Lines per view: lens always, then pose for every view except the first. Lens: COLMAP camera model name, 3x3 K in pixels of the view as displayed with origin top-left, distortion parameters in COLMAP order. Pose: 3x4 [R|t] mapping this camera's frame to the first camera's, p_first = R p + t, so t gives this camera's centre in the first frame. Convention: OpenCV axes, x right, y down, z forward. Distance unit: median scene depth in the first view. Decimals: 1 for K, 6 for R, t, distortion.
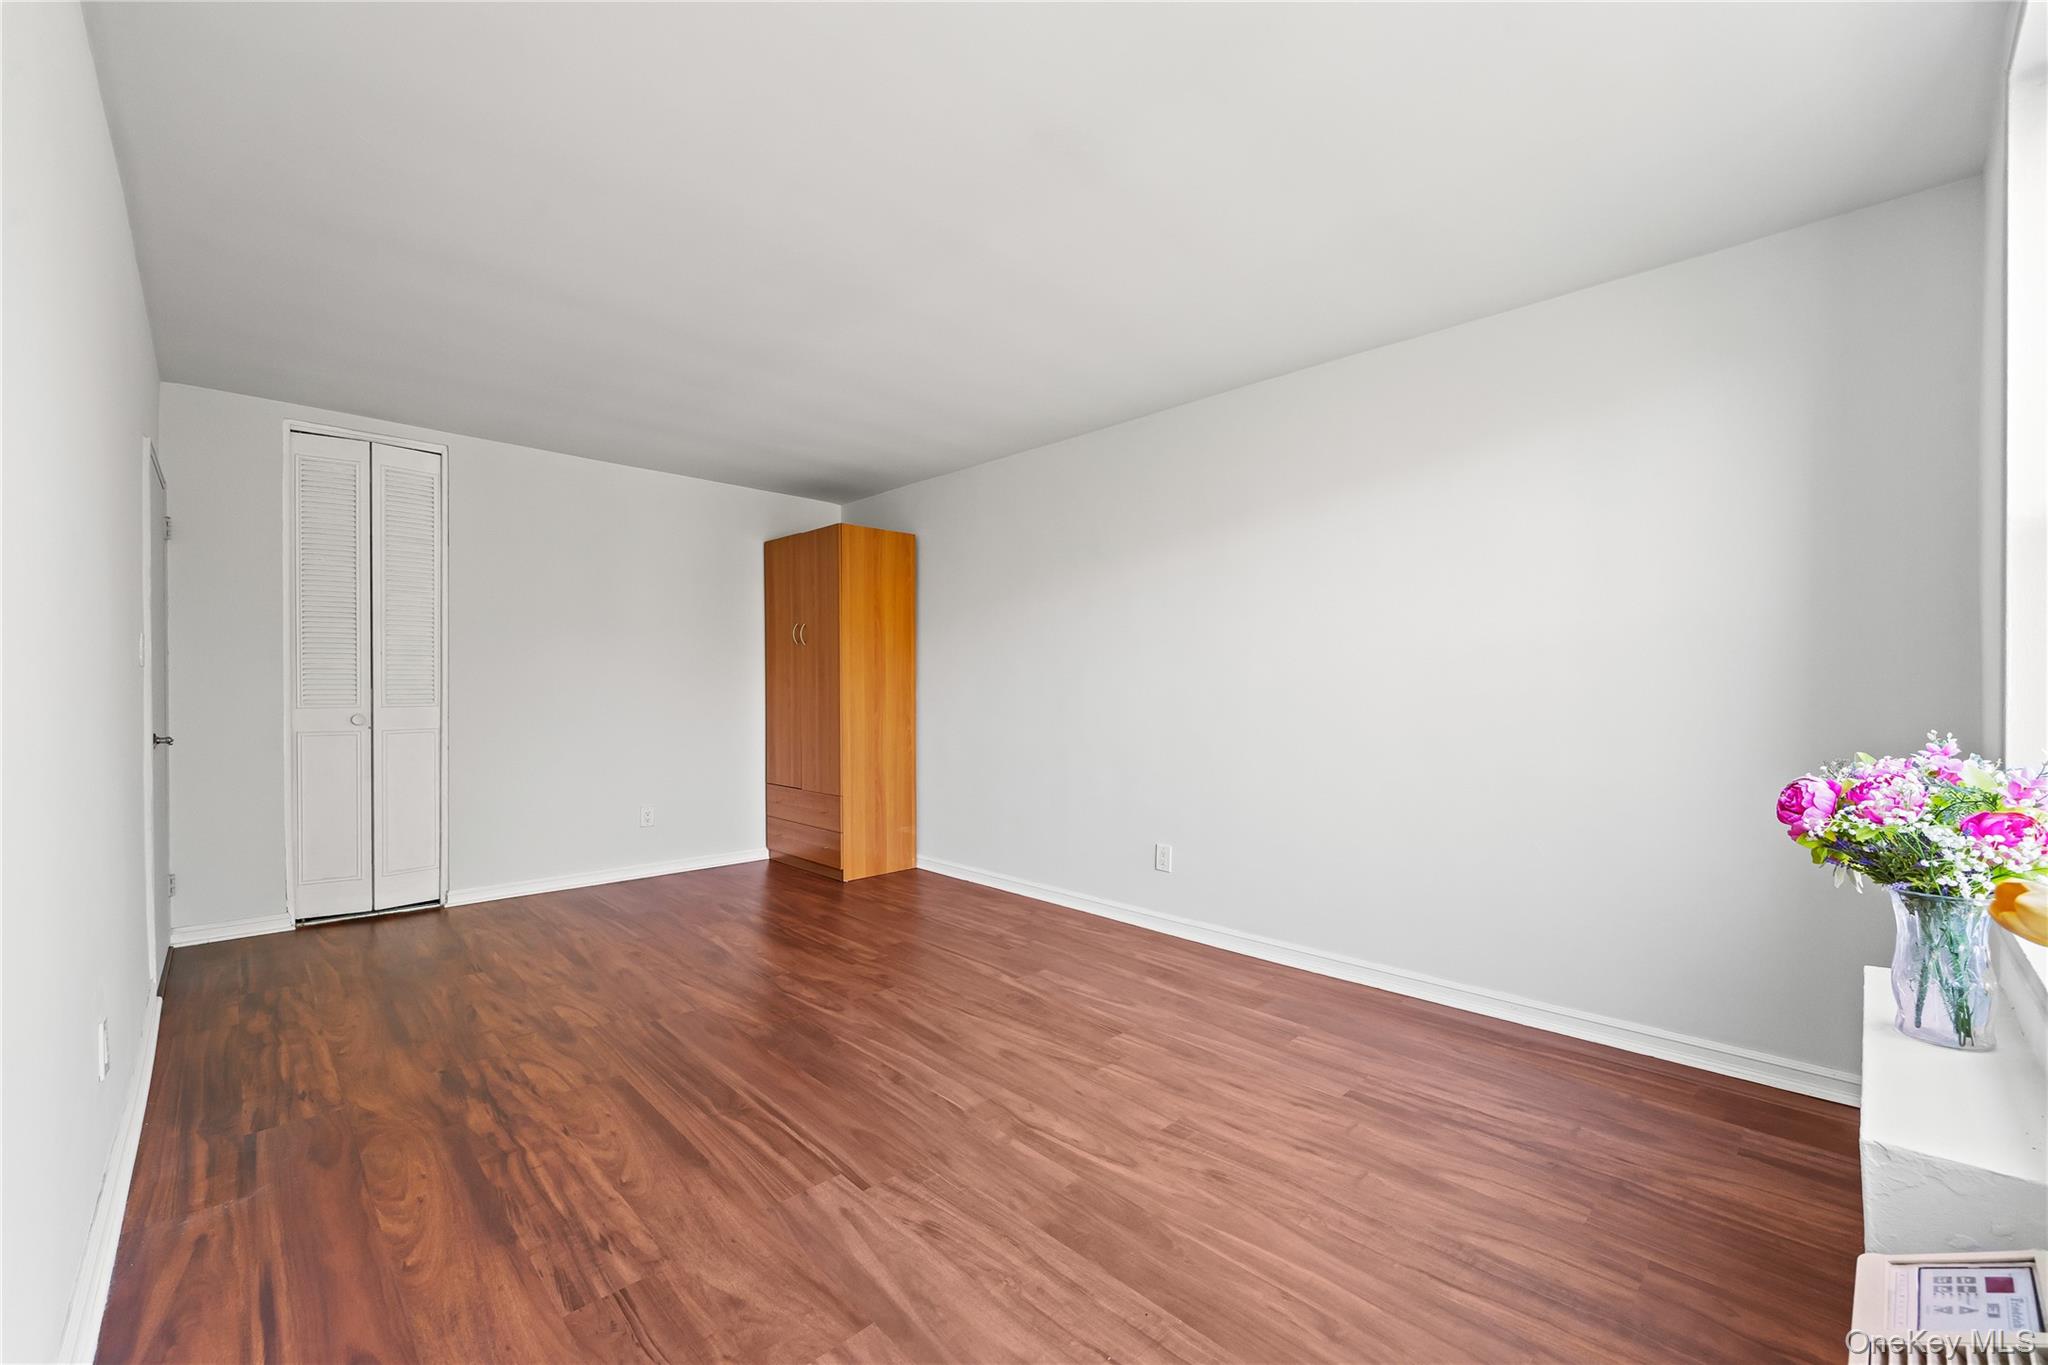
lens RADIAL K [[802.9, 0, 1053.9], [0, 802.9, 688.1], [0, 0, 1]] dist [0.000405, 0.000086]
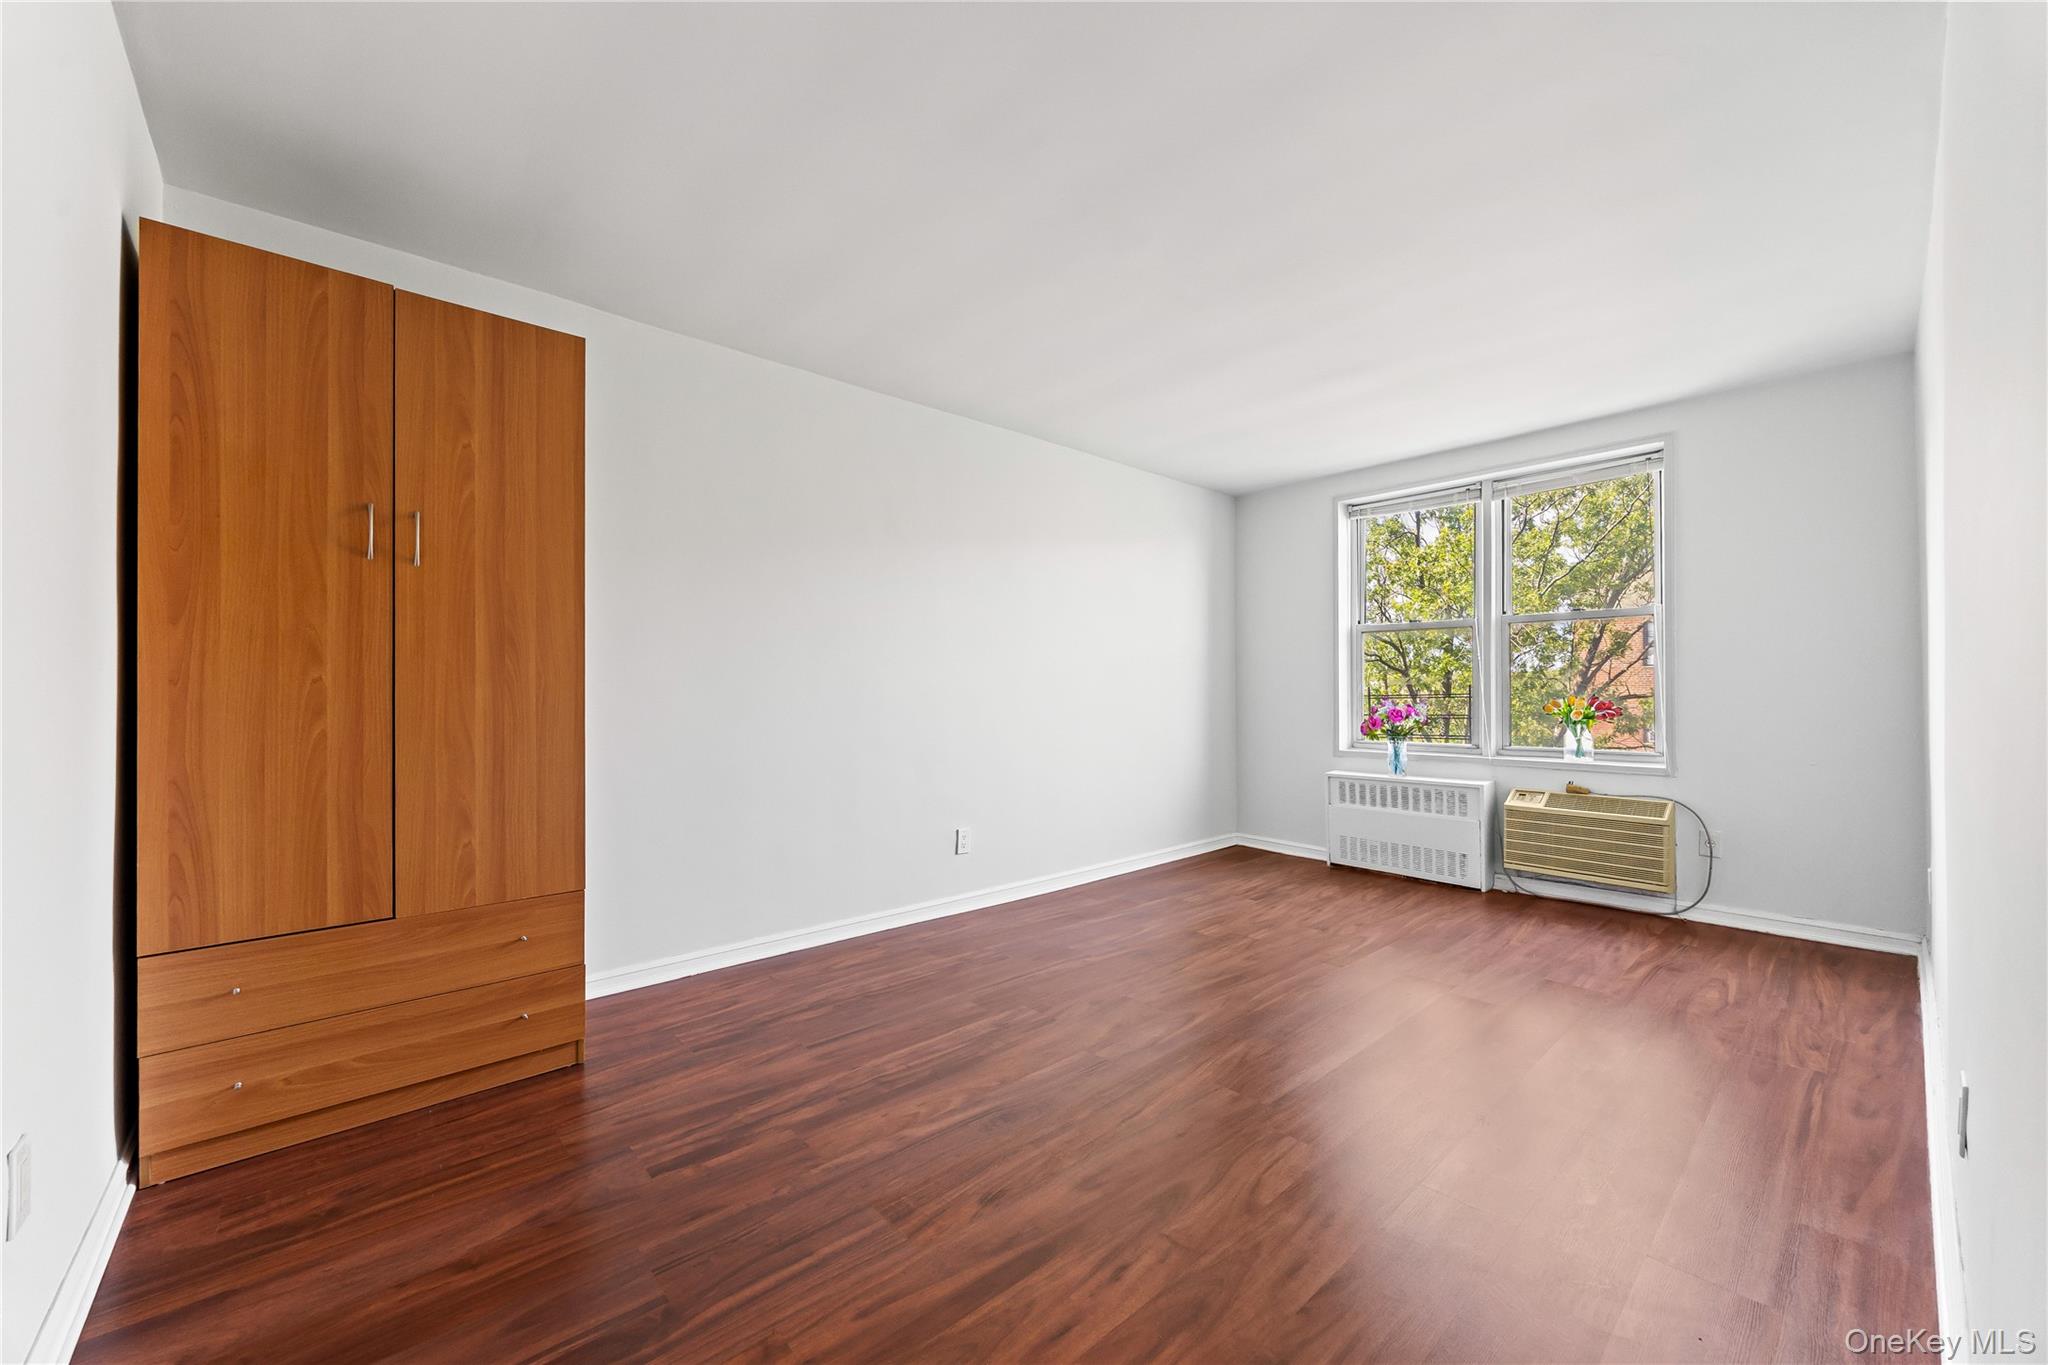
lens RADIAL K [[802.9, 0, 1053.9], [0, 802.9, 688.1], [0, 0, 1]] dist [0.000405, 0.000086]
pose [[0.043300, 0.002007, 0.999060, -1.072480], [0.002640, 0.999994, -0.002124, 0.017325], [-0.999059, 0.002729, 0.043294, 0.989831]]
